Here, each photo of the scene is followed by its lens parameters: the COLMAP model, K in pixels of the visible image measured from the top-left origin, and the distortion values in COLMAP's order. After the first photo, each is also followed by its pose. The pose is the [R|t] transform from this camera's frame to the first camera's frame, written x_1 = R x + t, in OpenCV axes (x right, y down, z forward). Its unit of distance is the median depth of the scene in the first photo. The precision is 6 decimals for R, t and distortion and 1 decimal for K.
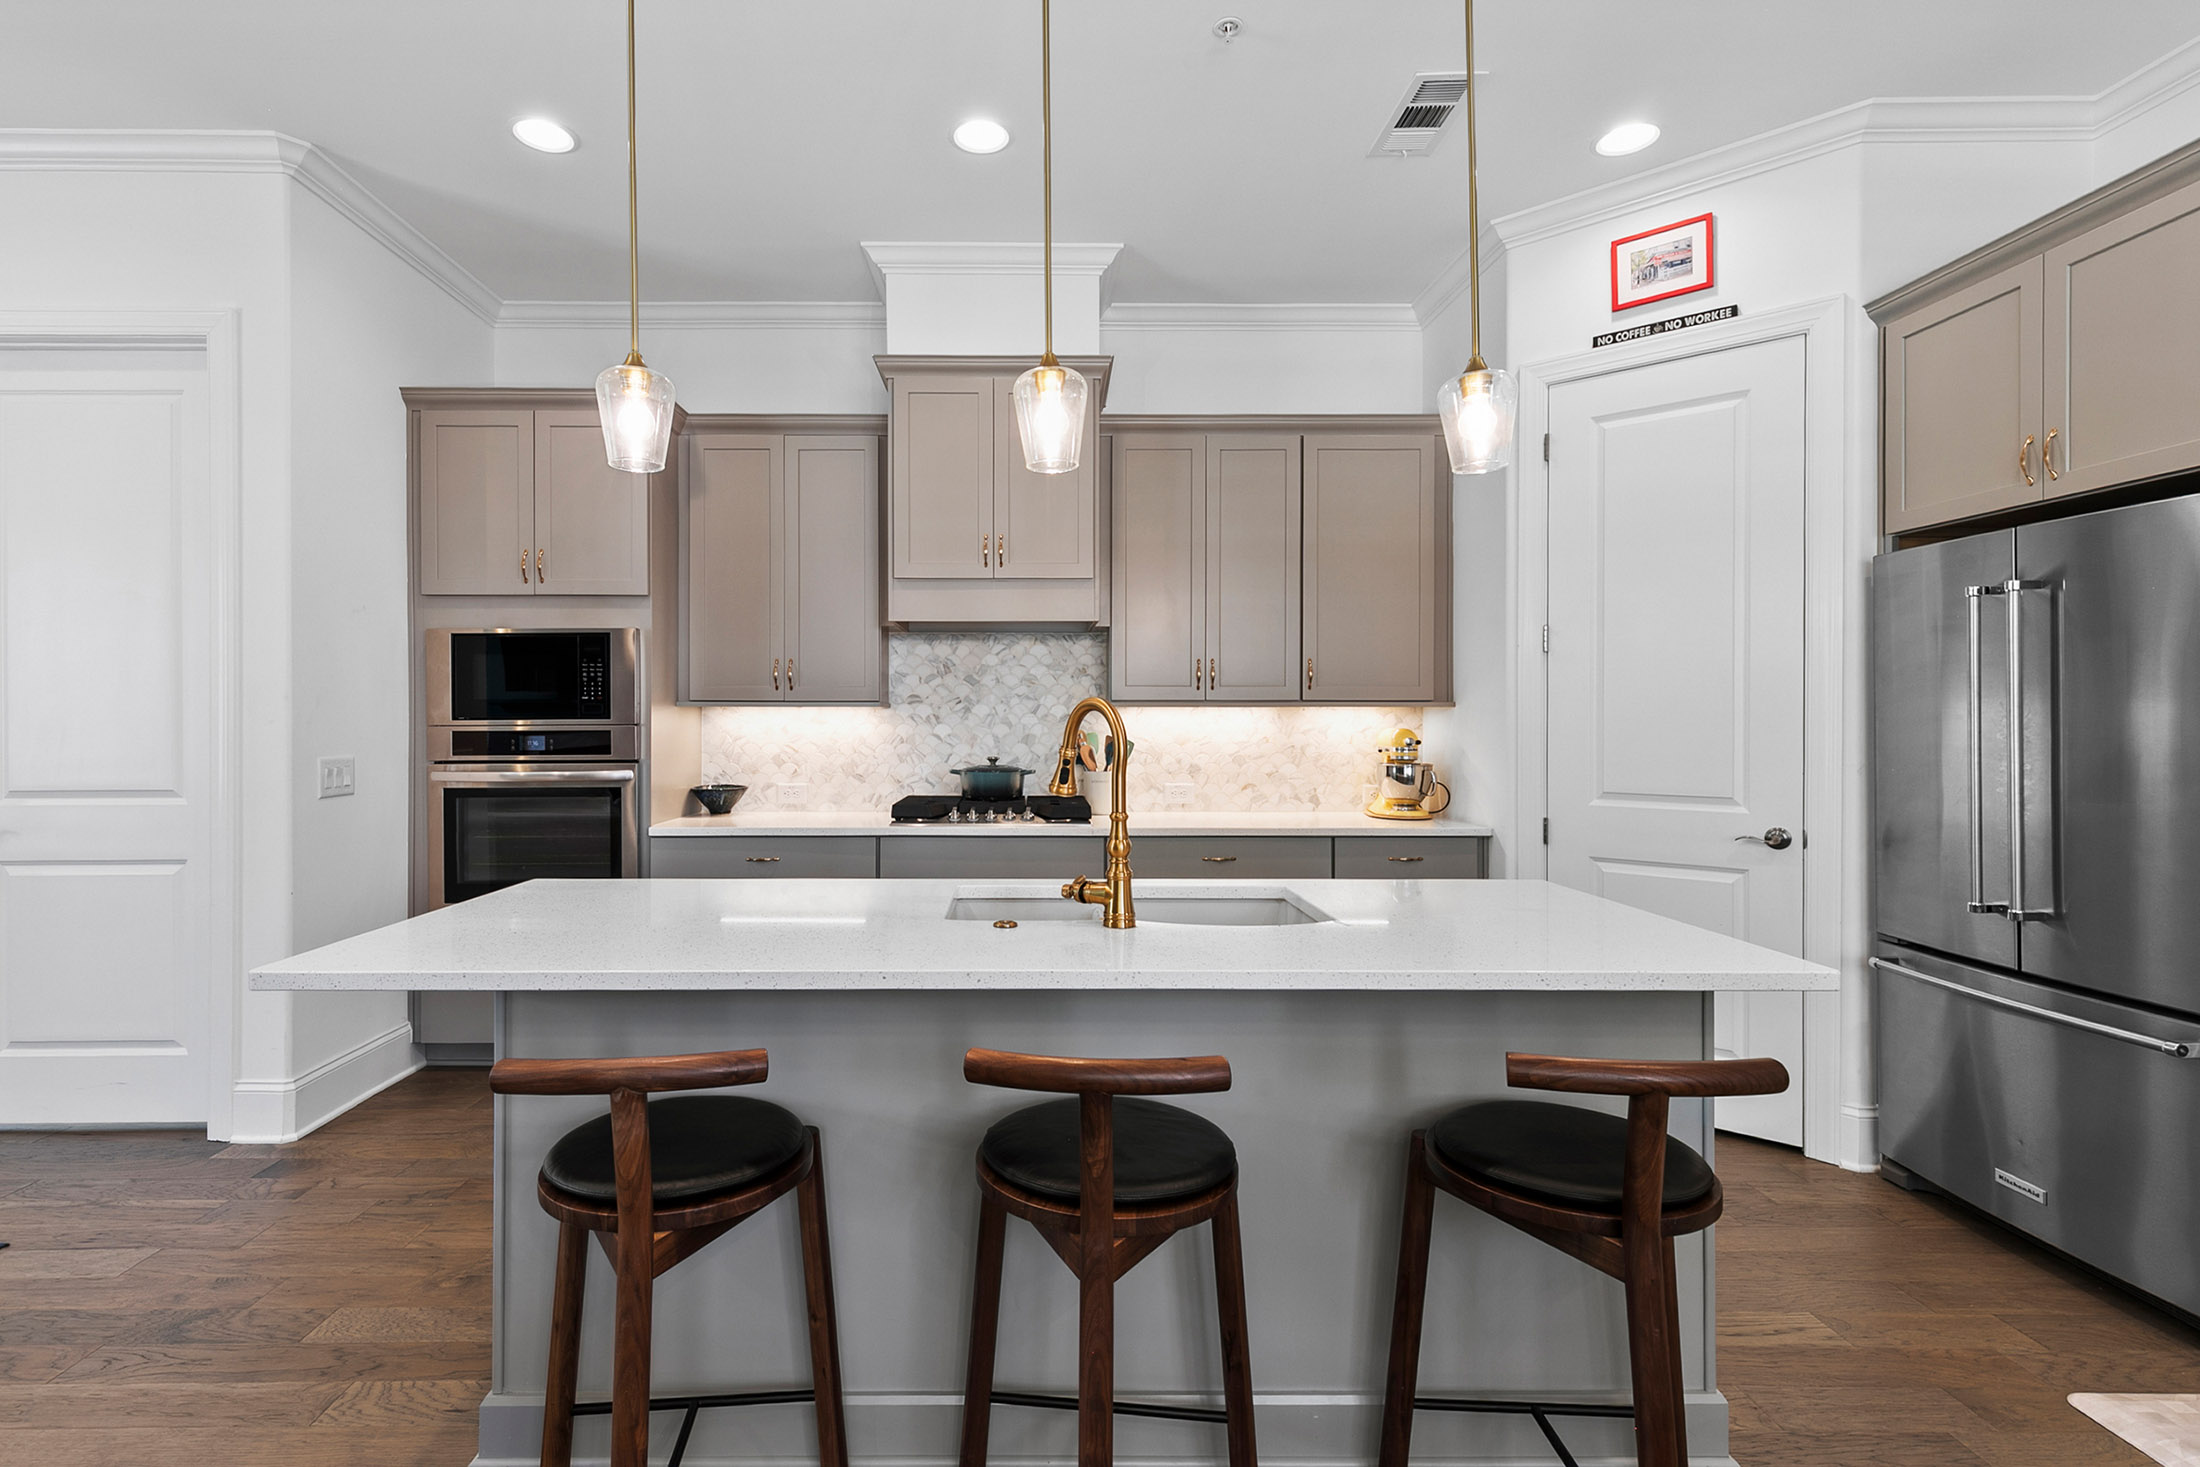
lens RADIAL K [[996.8, 0, 1031.1], [0, 996.8, 725.6], [0, 0, 1]] dist [0.007269, -0.001168]
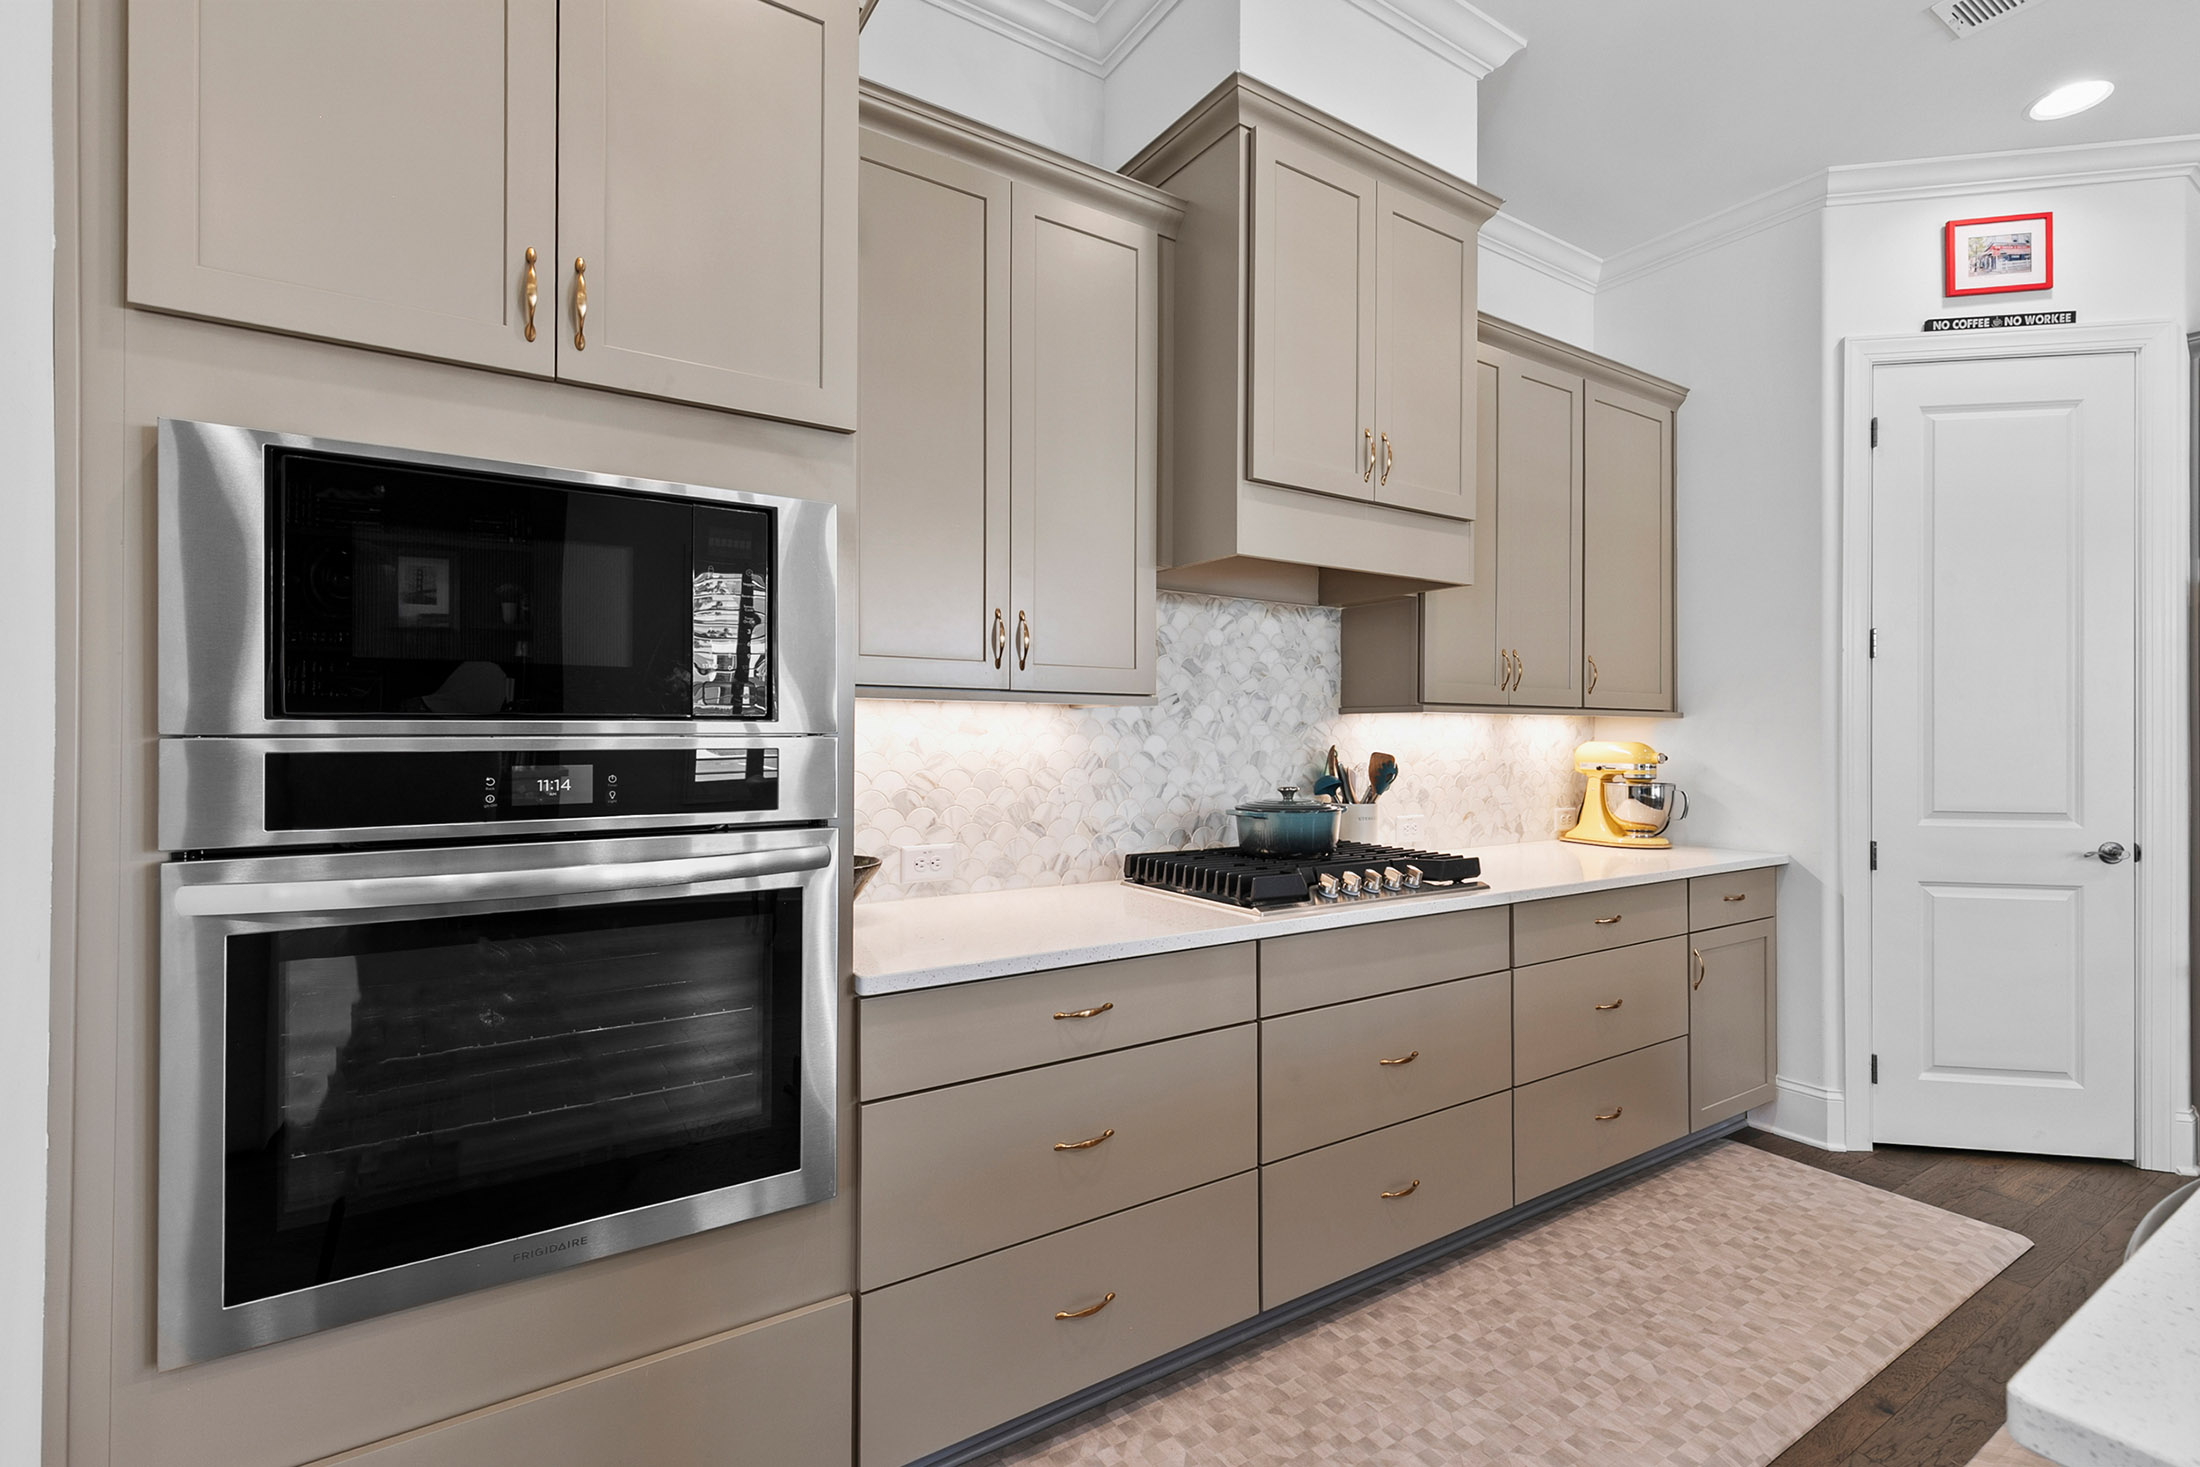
lens RADIAL K [[996.8, 0, 1092.6], [0, 996.8, 728.2], [0, 0, 1]] dist [0.007269, -0.001168]
pose [[0.838525, 0.006620, 0.544823, -0.529673], [-0.001823, 0.999955, -0.009343, -0.000251], [-0.544860, 0.006841, 0.838499, 0.582632]]
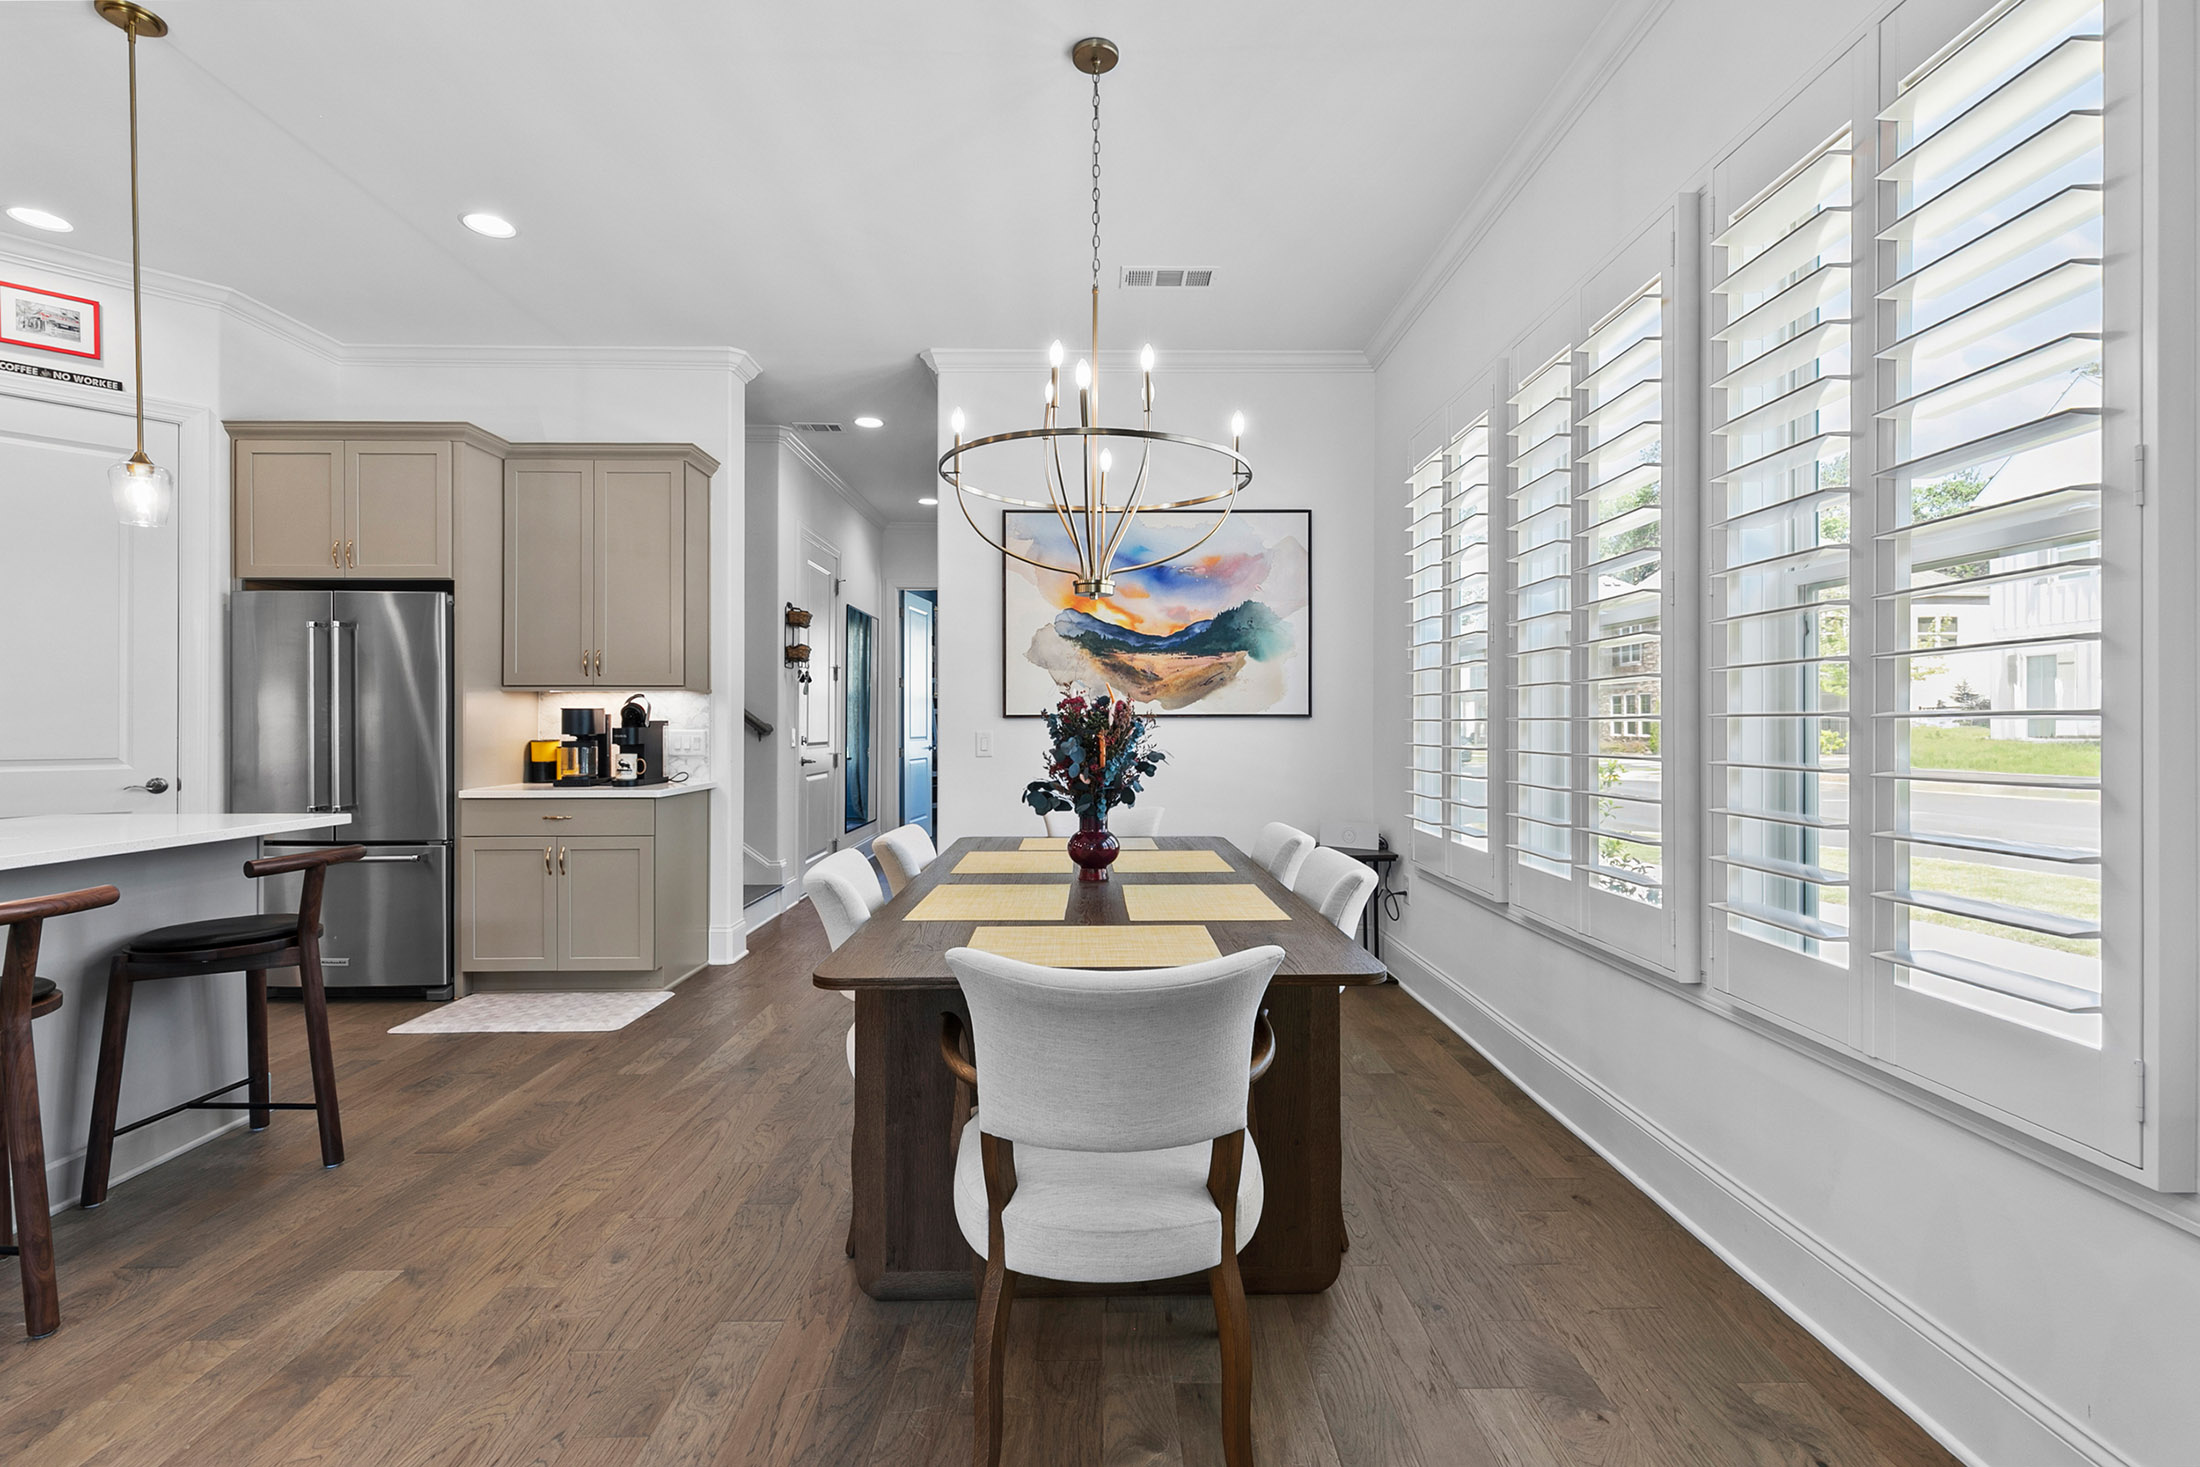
lens RADIAL K [[996.8, 0, 1117.9], [0, 996.8, 720.8], [0, 0, 1]] dist [0.007269, -0.001168]
pose [[-0.025874, 0.001384, 0.999664, -0.535345], [0.003408, 0.999993, -0.001296, 0.024695], [-0.999659, 0.003373, -0.025879, -0.225515]]
